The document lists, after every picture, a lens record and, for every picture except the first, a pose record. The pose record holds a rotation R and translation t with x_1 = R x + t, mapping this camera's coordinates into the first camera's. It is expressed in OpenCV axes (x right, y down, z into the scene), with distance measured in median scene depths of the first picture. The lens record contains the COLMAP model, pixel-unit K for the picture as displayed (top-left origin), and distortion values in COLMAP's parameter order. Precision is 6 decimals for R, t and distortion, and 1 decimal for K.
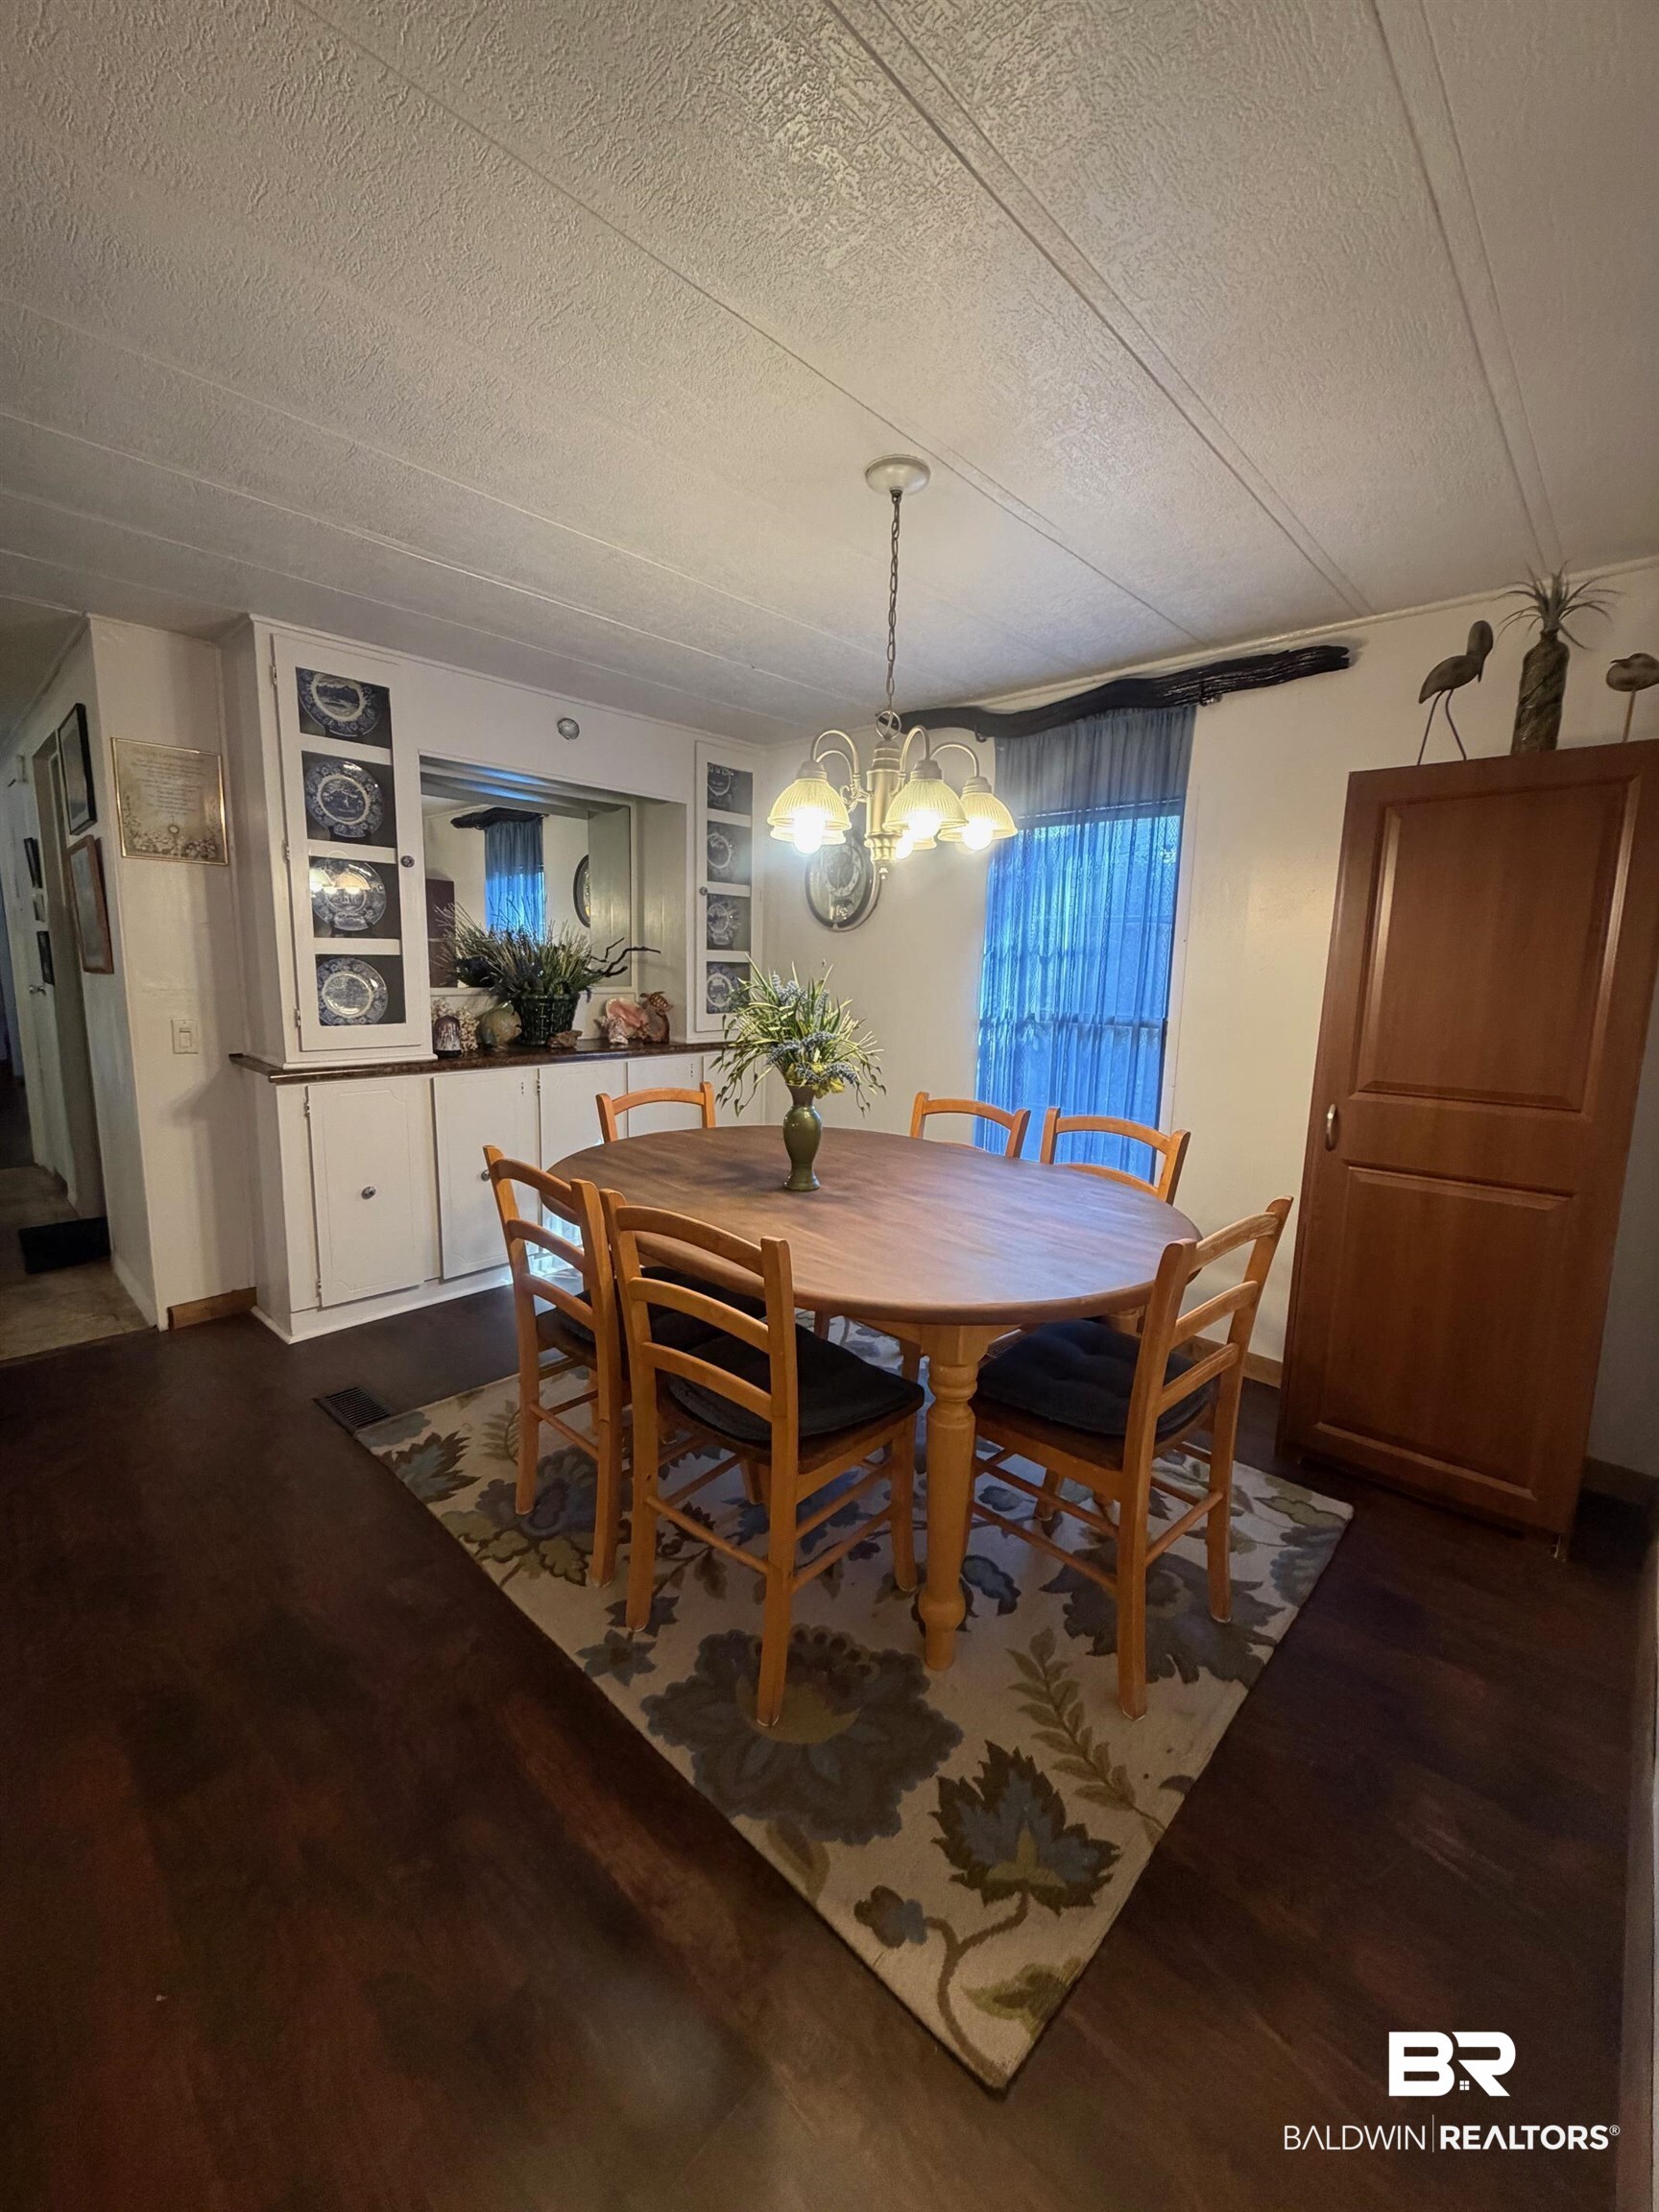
lens RADIAL K [[877.9, 0, 829.7], [0, 877.9, 1104.3], [0, 0, 1]] dist [-0.000358, 0.000021]
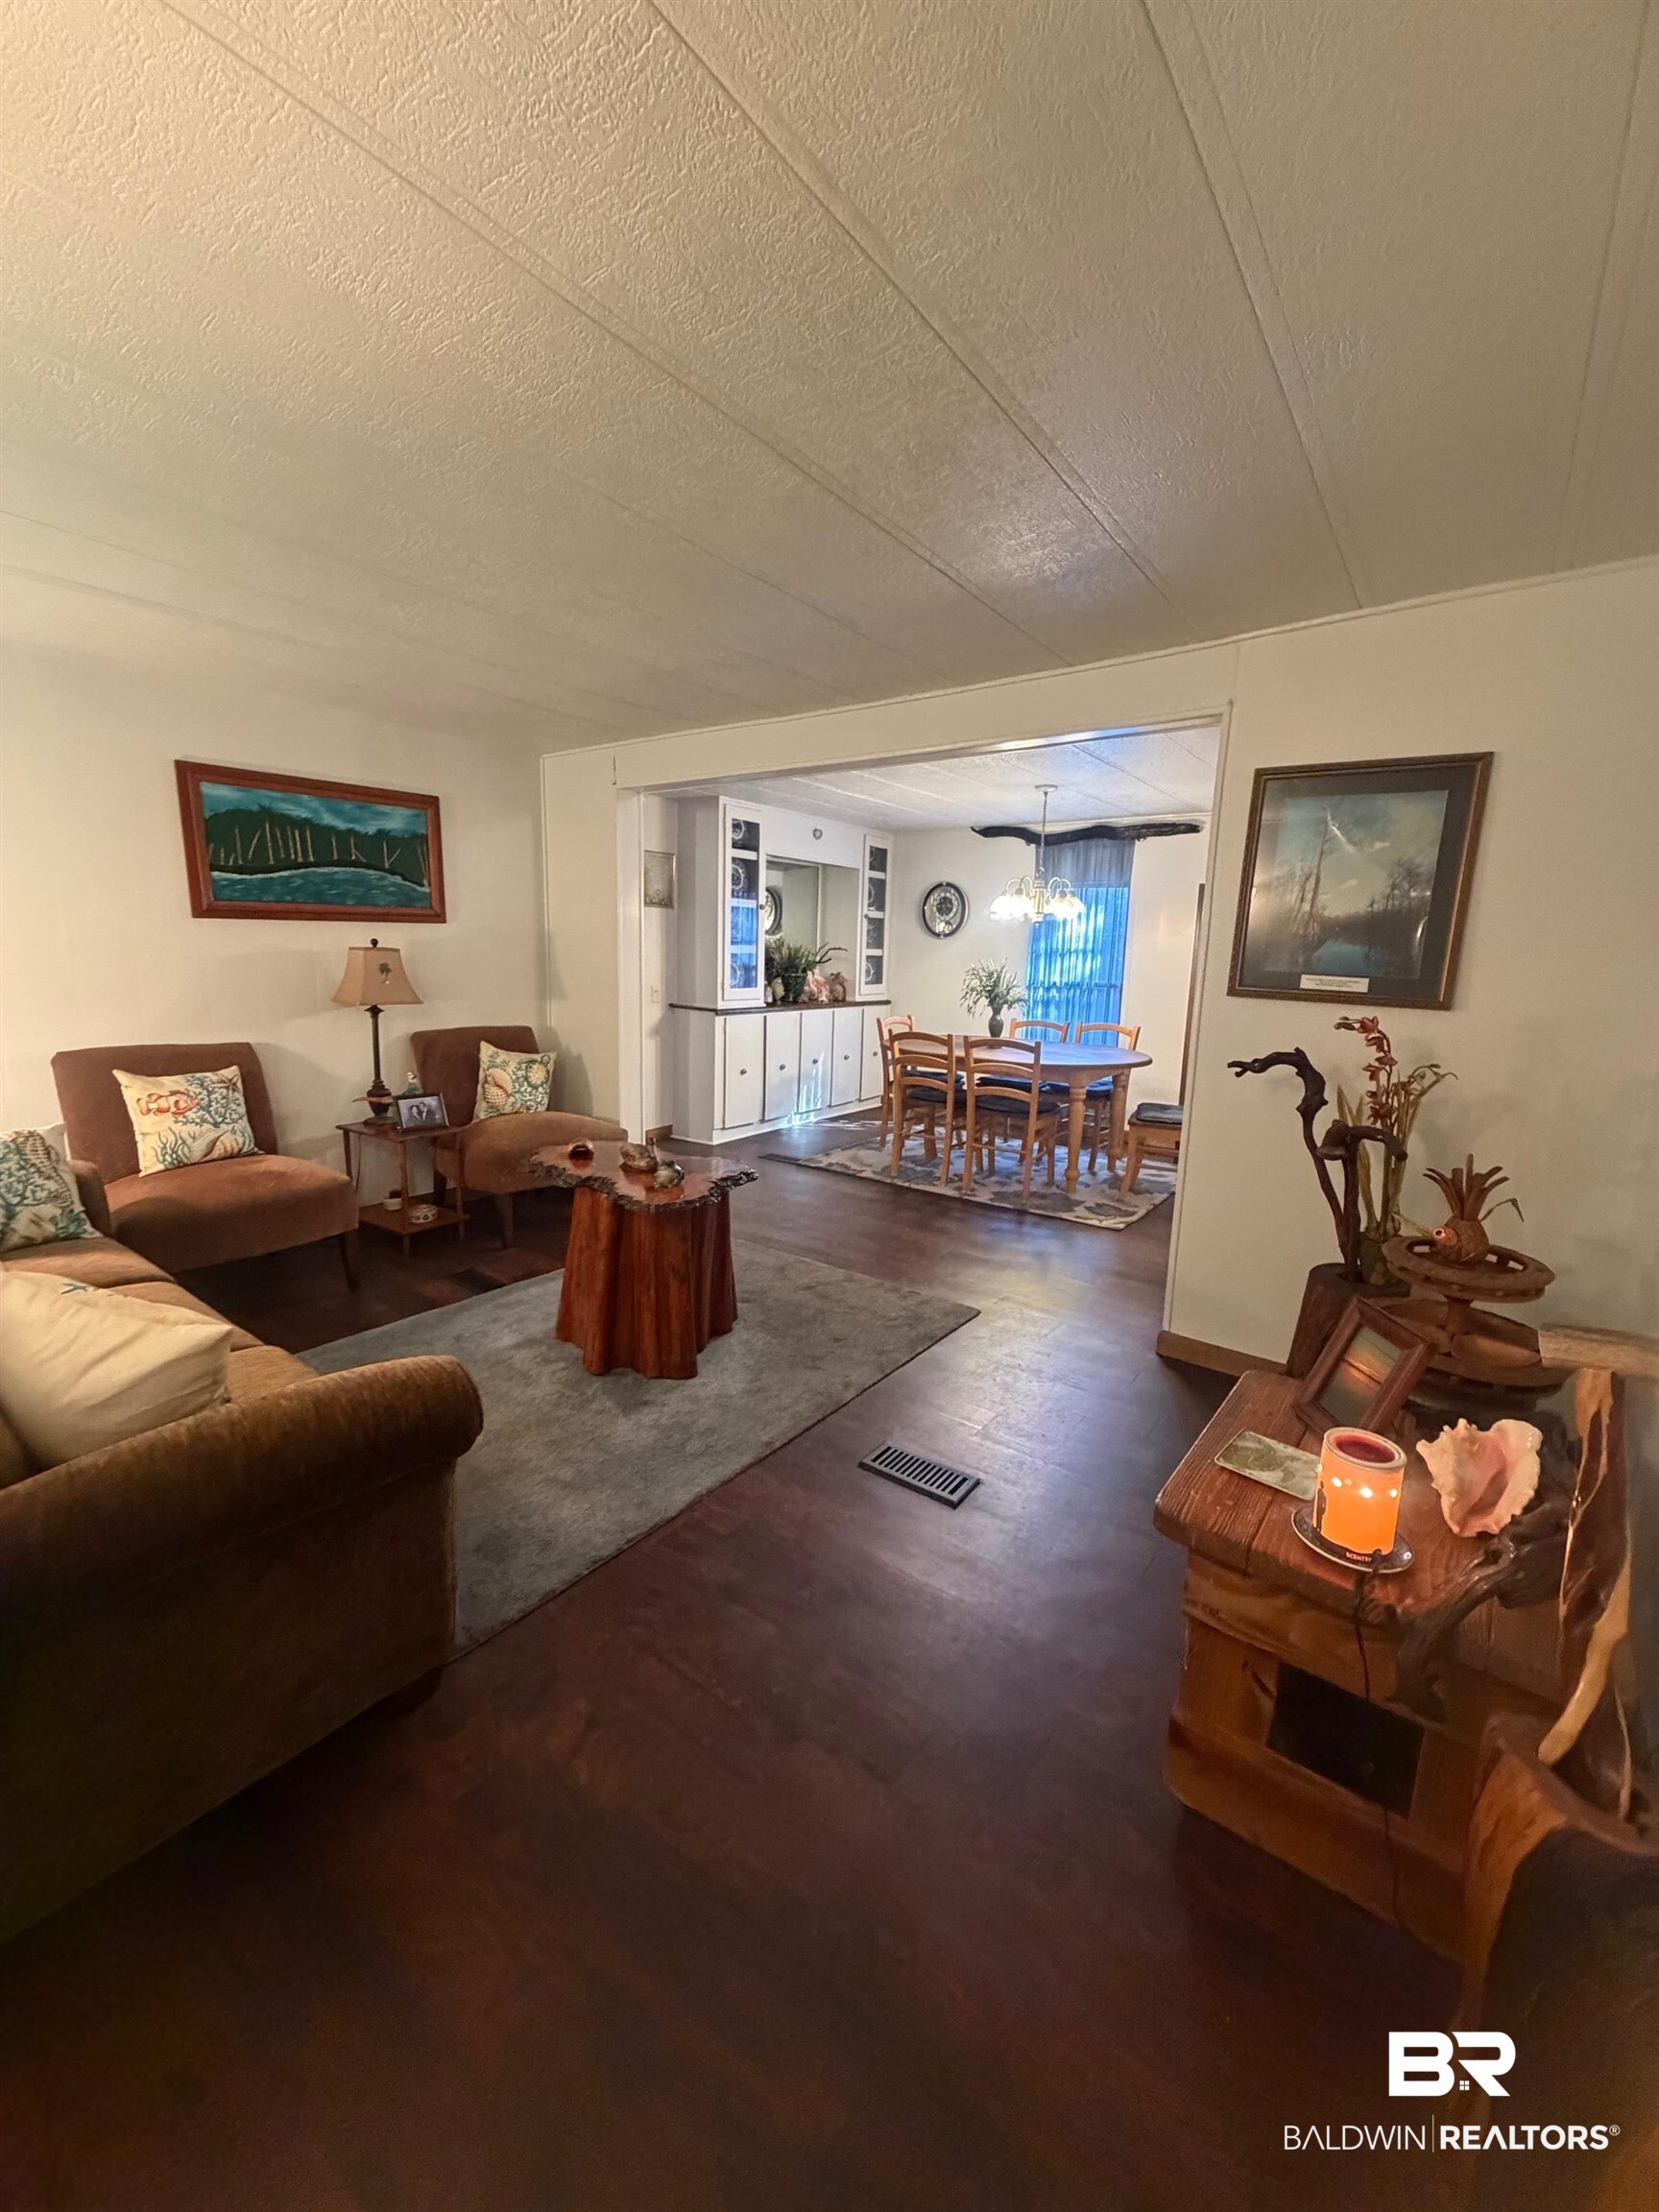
lens RADIAL K [[877.9, 0, 825.9], [0, 877.9, 1107.1], [0, 0, 1]] dist [-0.000358, 0.000021]
pose [[0.993369, -0.020150, 0.113189, -0.567217], [0.018218, 0.999671, 0.018076, 0.149051], [-0.113516, -0.015895, 0.993409, -1.021493]]
